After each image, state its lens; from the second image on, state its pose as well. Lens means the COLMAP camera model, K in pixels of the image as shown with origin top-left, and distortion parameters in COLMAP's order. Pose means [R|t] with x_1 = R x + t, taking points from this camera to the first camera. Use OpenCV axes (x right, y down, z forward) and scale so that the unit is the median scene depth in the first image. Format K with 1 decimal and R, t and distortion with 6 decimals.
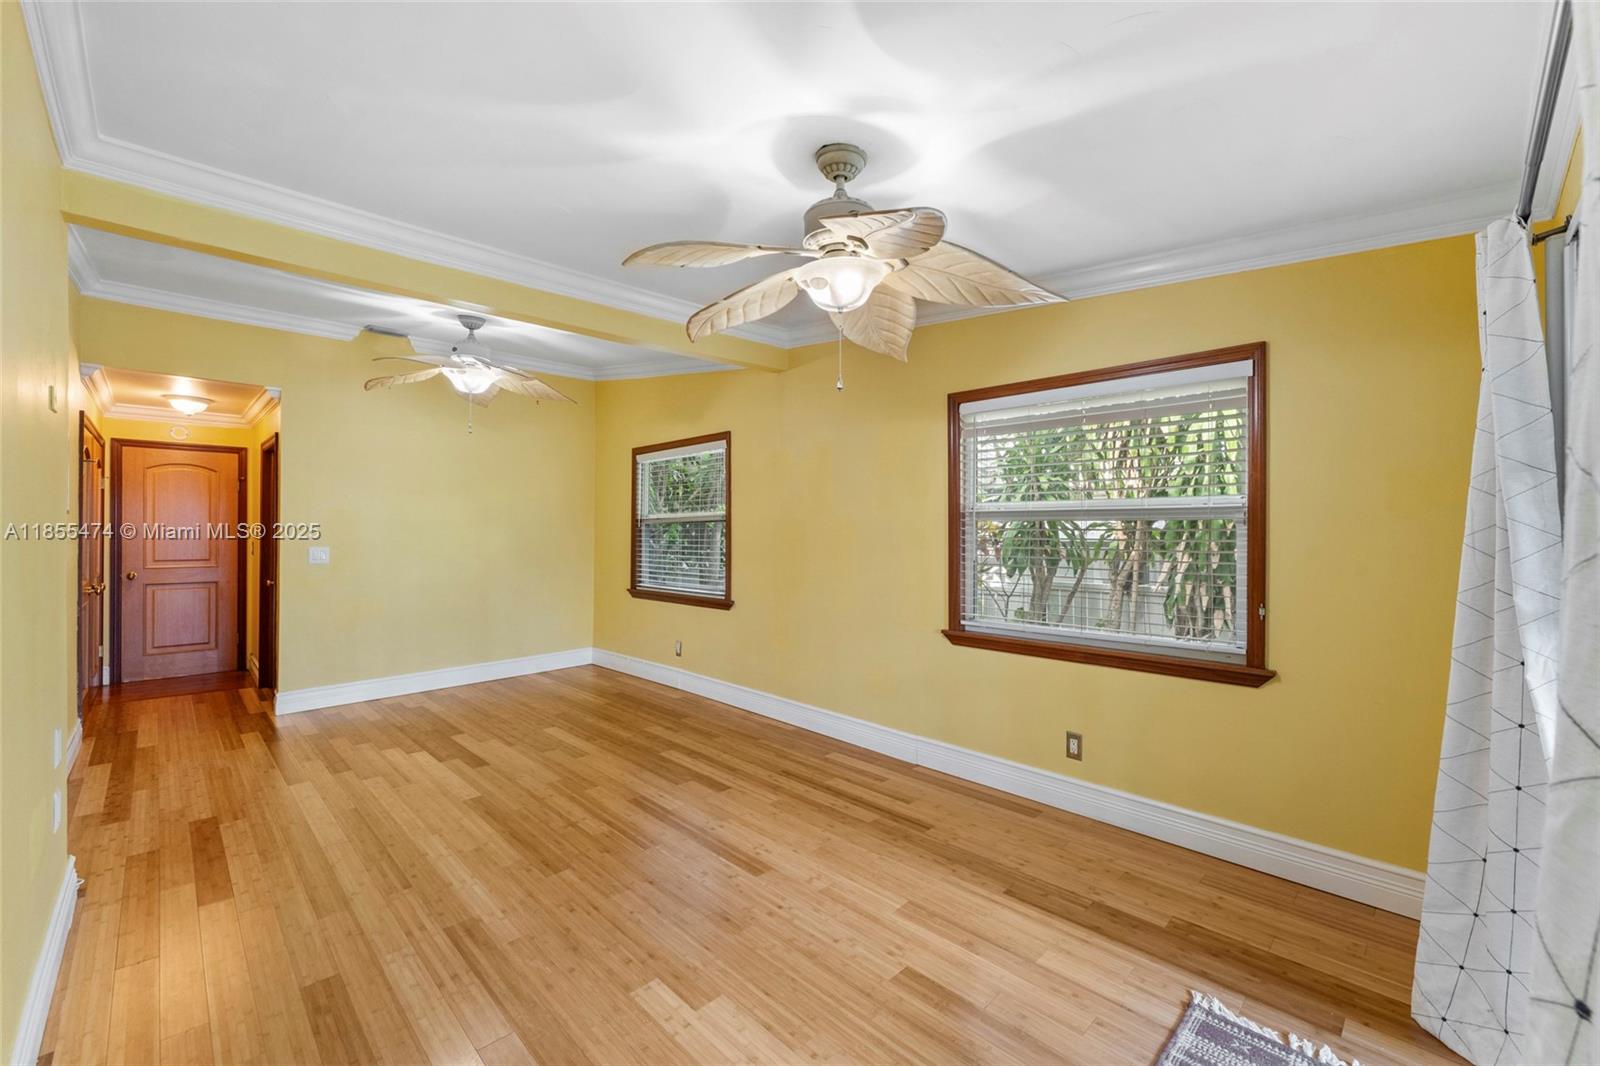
lens RADIAL K [[640.4, 0, 797.3], [0, 640.4, 532.4], [0, 0, 1]] dist [-0.002757, -0.000353]
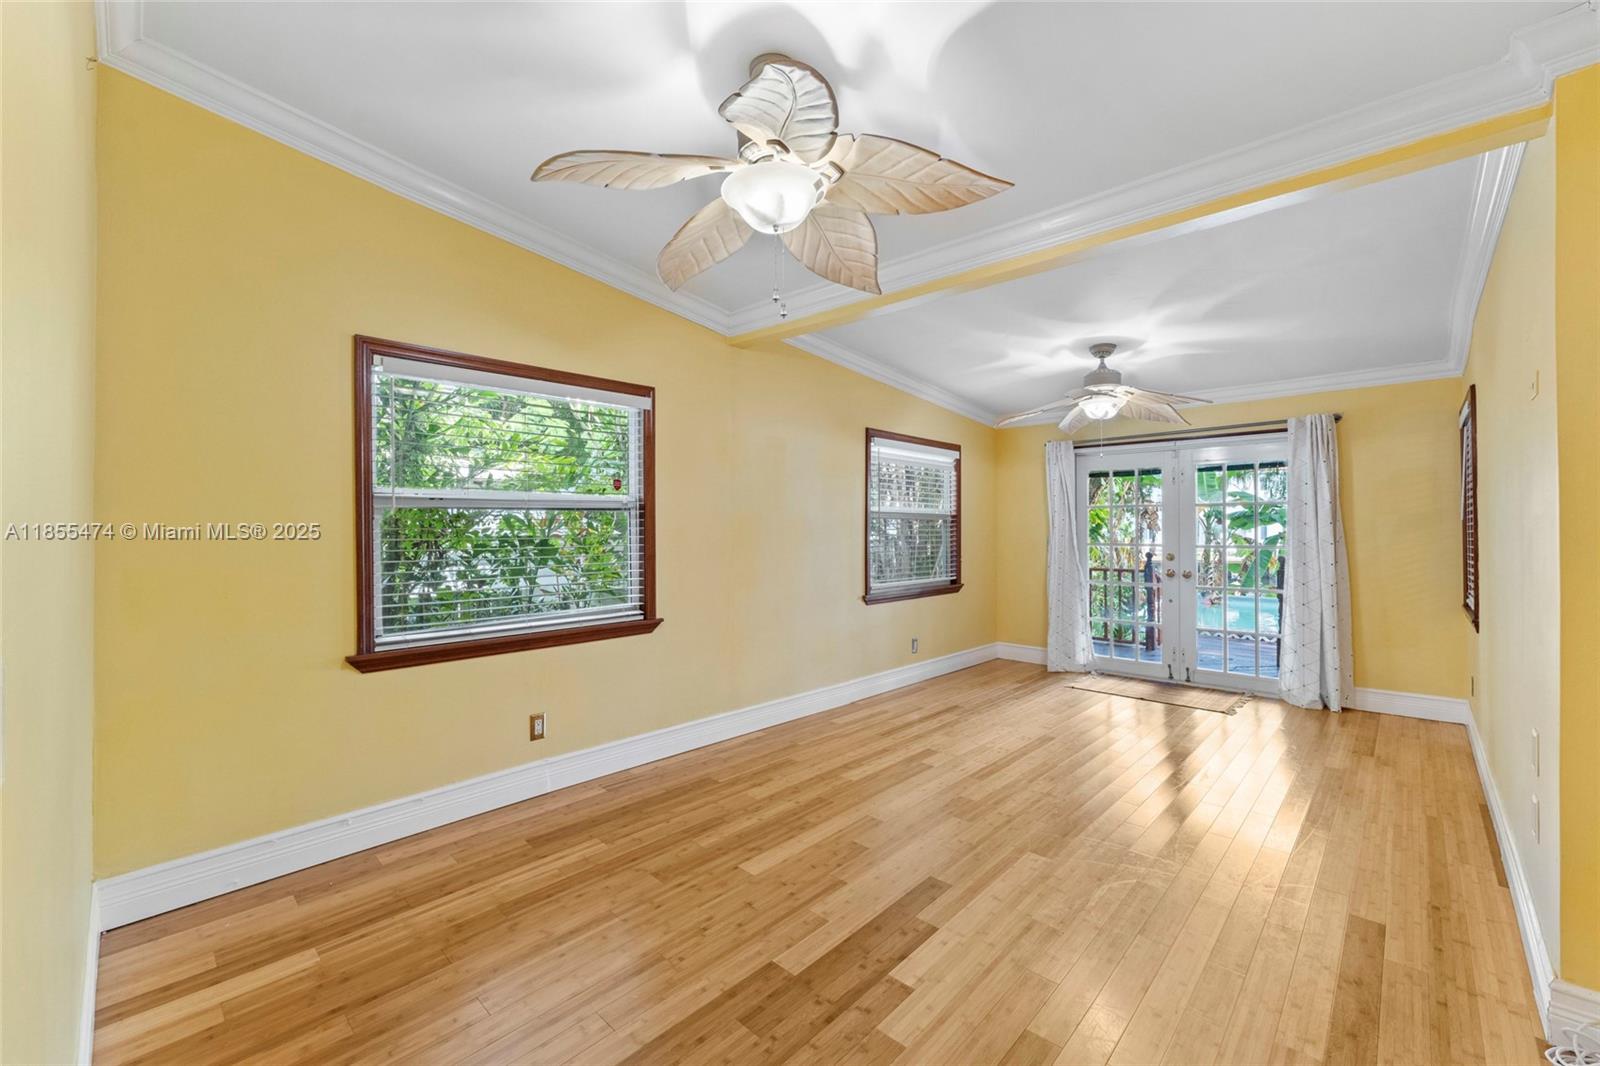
lens RADIAL K [[640.4, 0, 797.3], [0, 640.4, 529.5], [0, 0, 1]] dist [-0.002757, -0.000353]
pose [[-0.021925, -0.008005, 0.999728, -1.090349], [-0.005544, 0.999954, 0.007885, -0.003581], [-0.999744, -0.005370, -0.021968, 1.103834]]
